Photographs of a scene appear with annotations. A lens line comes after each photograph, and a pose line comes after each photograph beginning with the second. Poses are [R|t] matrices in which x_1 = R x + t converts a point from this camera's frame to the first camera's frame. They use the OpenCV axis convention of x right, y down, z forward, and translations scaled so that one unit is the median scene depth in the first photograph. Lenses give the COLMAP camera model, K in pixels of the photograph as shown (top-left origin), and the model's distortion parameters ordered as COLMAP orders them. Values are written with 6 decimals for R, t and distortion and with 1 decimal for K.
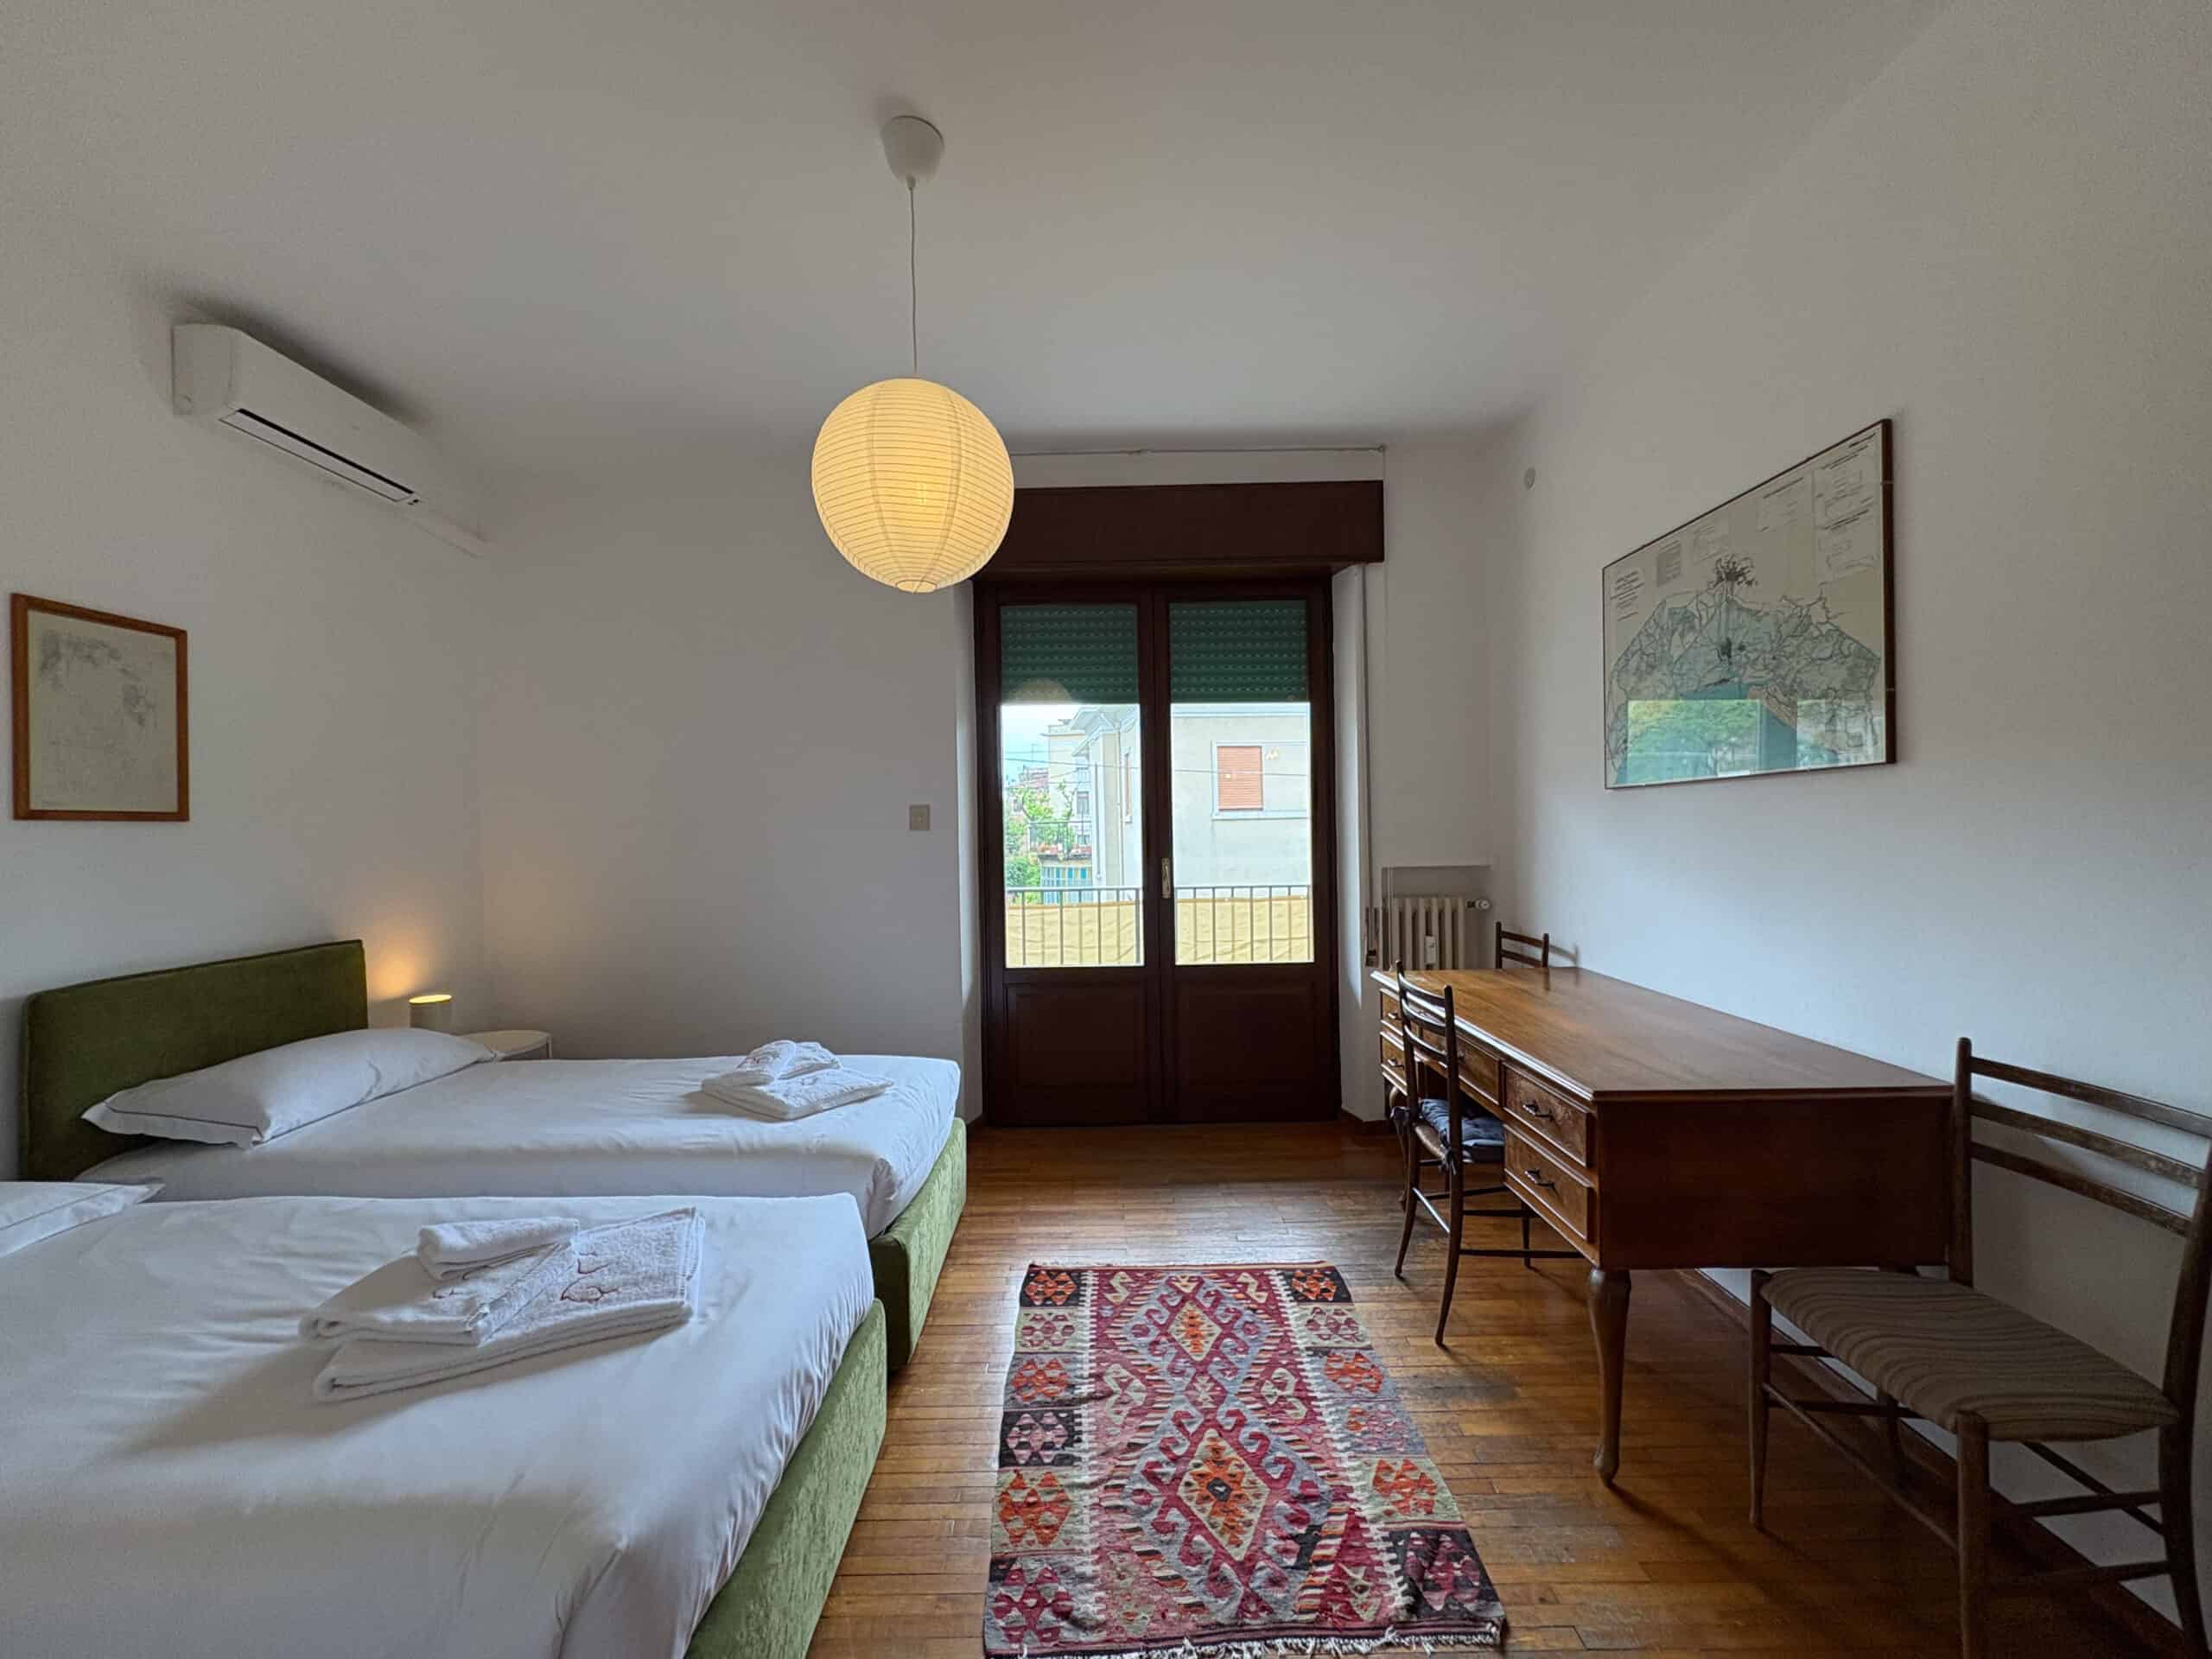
lens RADIAL K [[881.2, 0, 1106.1], [0, 881.2, 826.5], [0, 0, 1]] dist [0.001399, -0.000330]
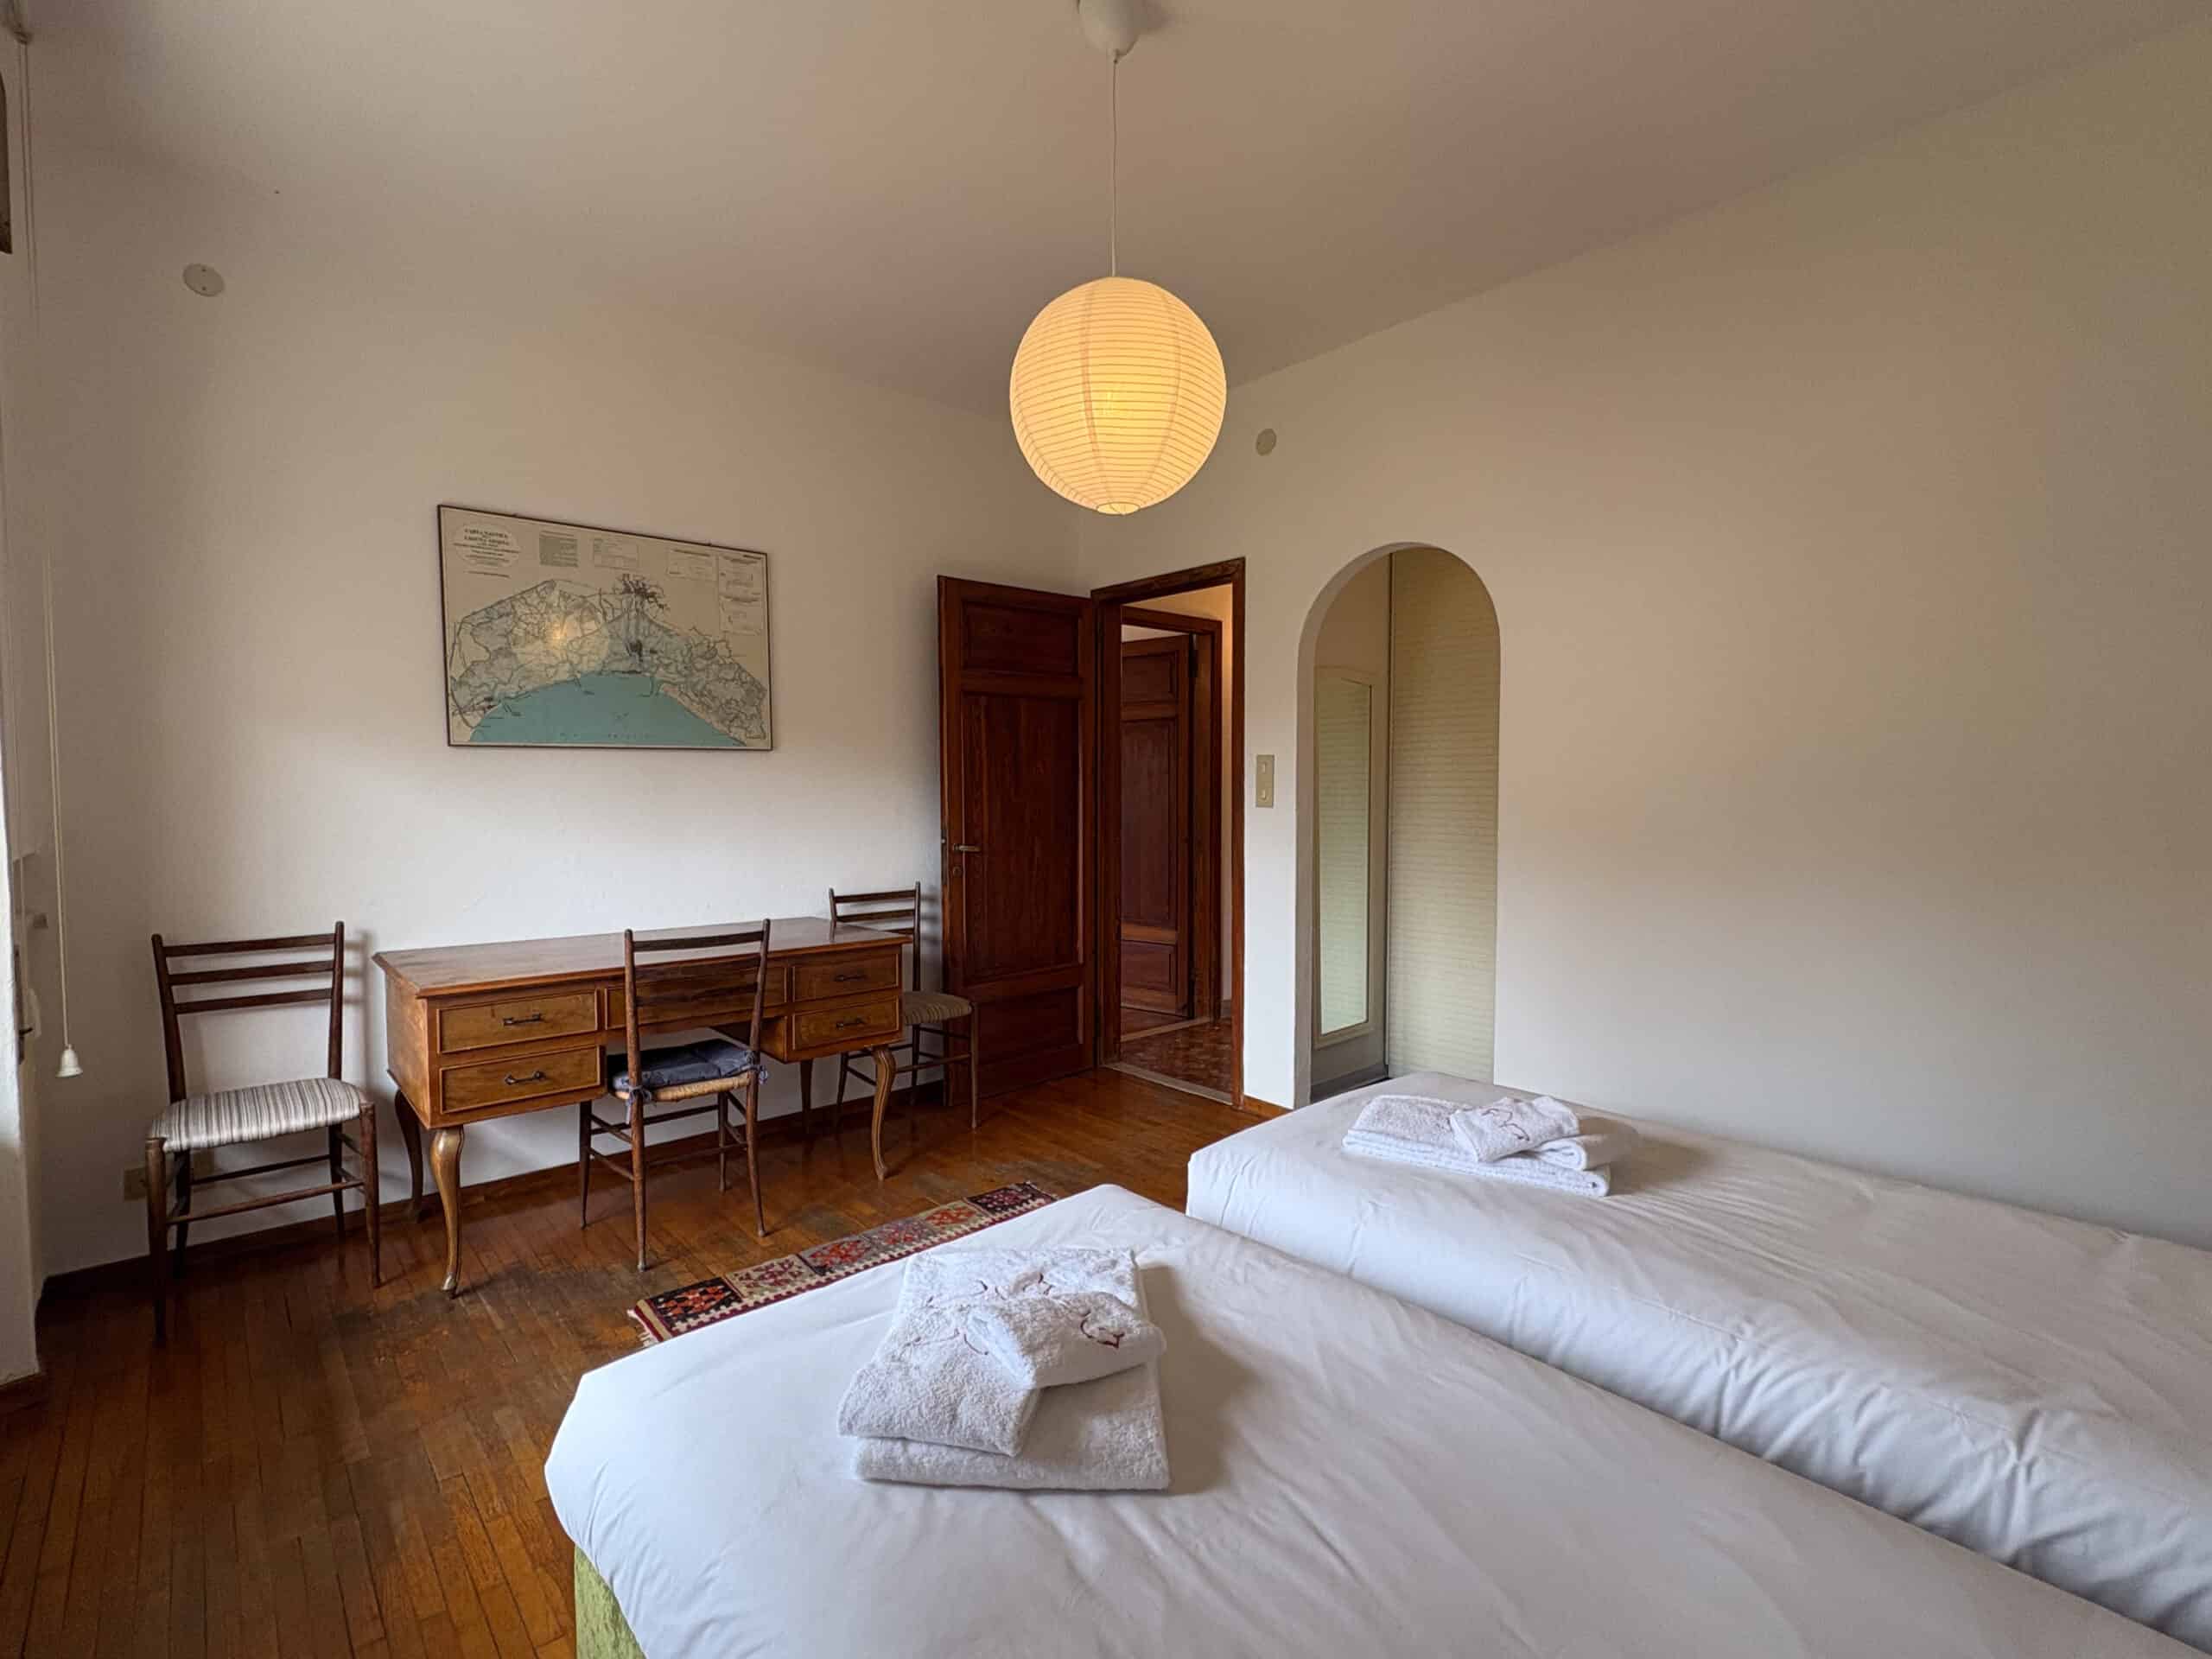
lens RADIAL K [[1039.0, 0, 1102.0], [0, 1039.0, 834.8], [0, 0, 1]] dist [-0.004483, -0.000317]
pose [[-0.673443, -0.015837, 0.739070, -0.850196], [0.012149, 0.999398, 0.032485, 0.029112], [-0.739140, 0.030856, -0.672845, 1.479702]]
